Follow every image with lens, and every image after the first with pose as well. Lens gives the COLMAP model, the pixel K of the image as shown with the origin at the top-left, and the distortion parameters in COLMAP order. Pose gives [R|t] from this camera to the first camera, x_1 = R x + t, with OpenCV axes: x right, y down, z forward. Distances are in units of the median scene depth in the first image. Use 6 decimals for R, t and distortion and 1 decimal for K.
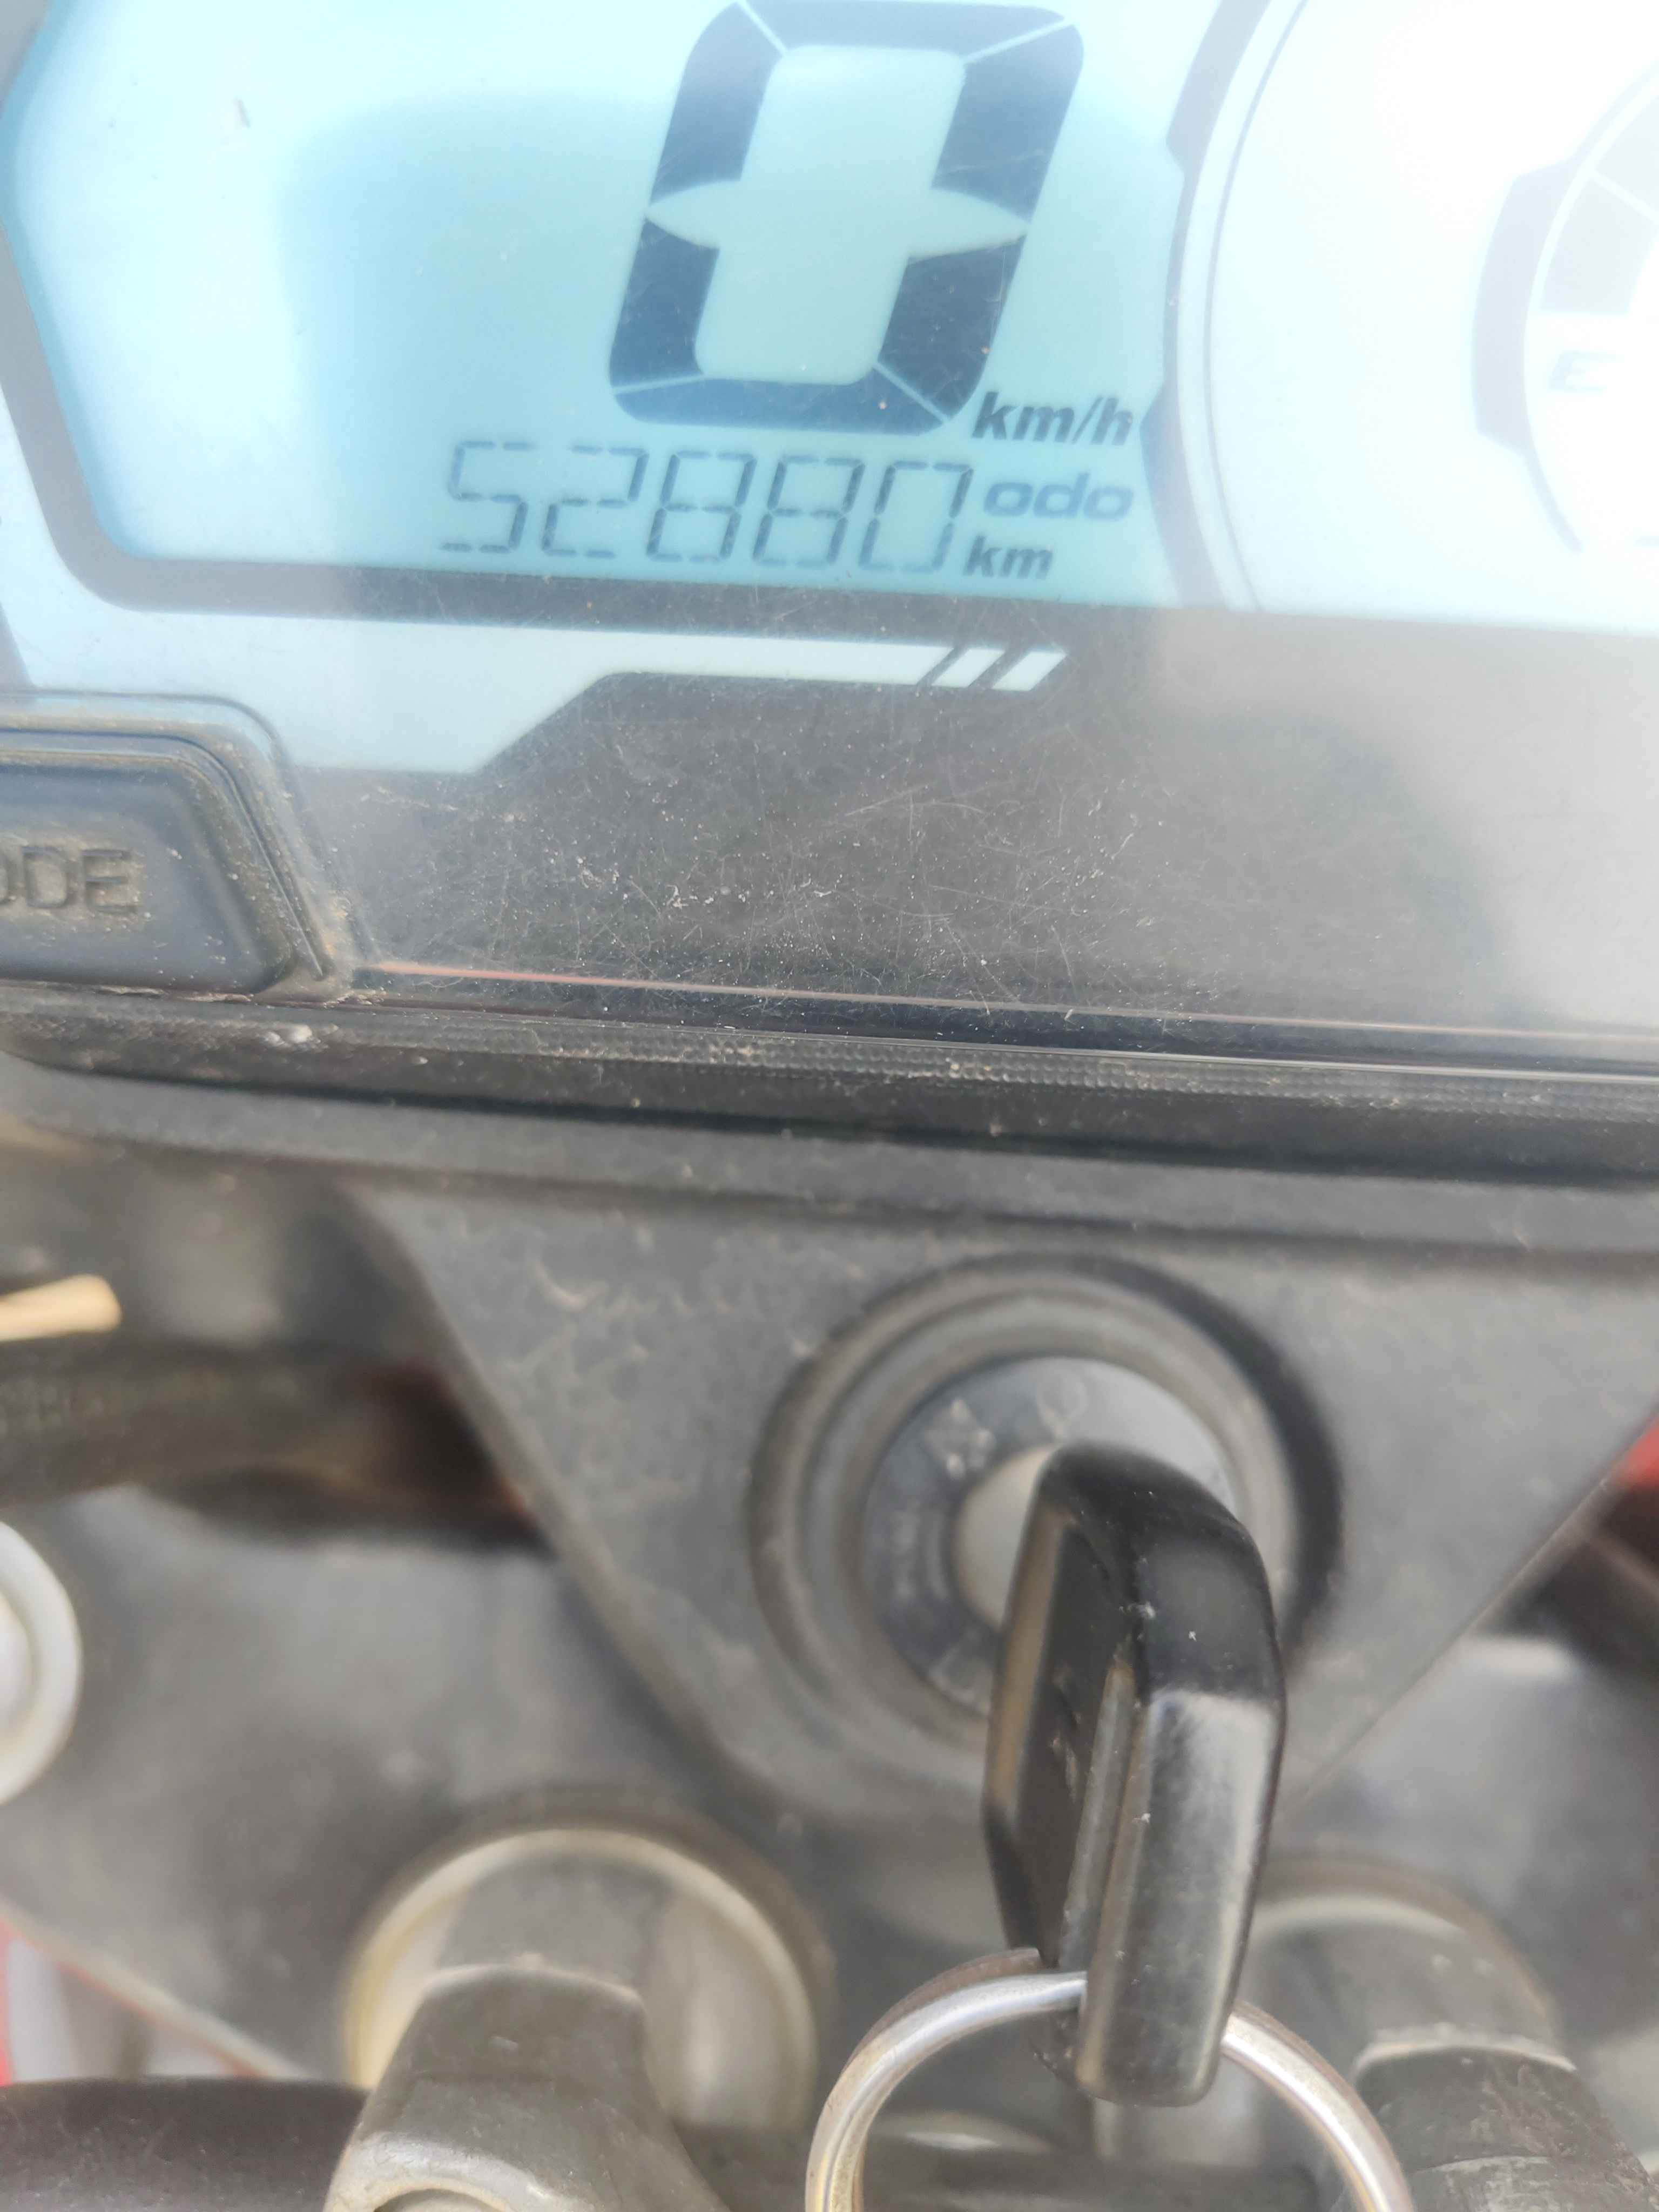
lens RADIAL K [[1673.4, 0, 819.8], [0, 1673.4, 1115.8], [0, 0, 1]] dist [-0.037997, -0.035486]
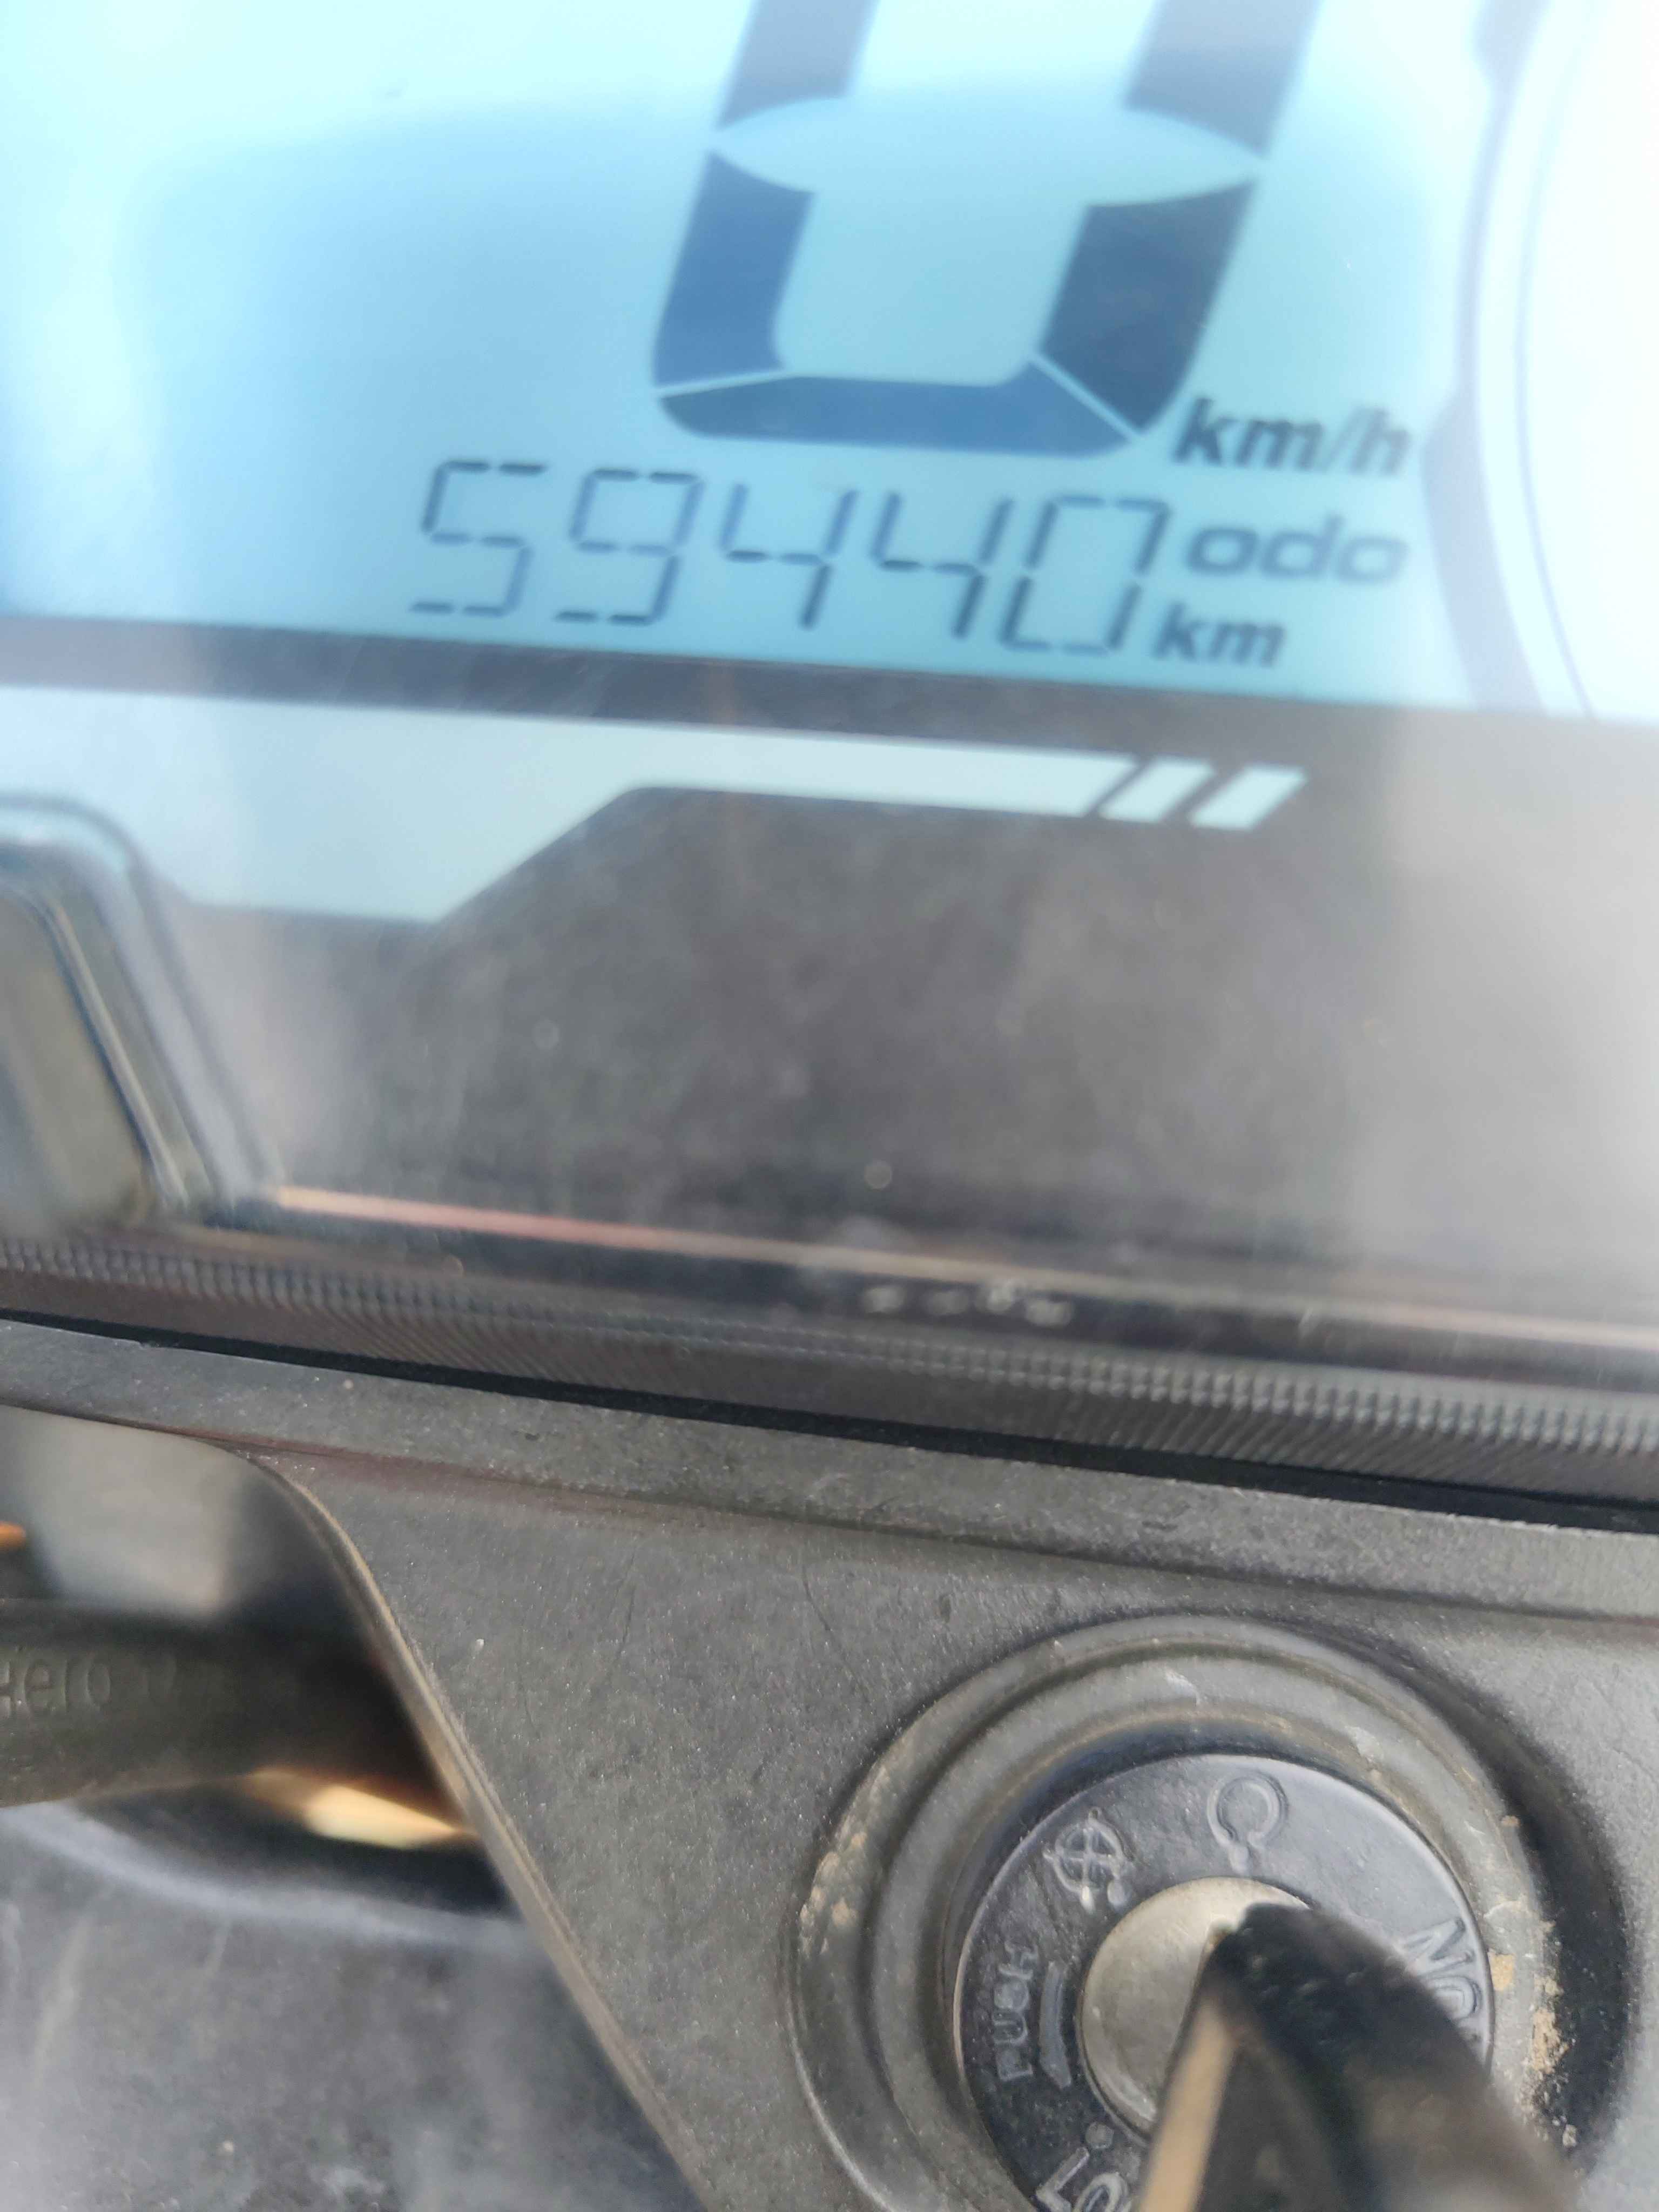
lens RADIAL K [[1673.4, 0, 816.3], [0, 1673.4, 1074.0], [0, 0, 1]] dist [-0.037997, -0.035486]
pose [[0.997474, 0.034911, -0.061860, -0.003779], [-0.041467, 0.993277, -0.108078, -0.075584], [0.057671, 0.110370, 0.992216, 0.332285]]
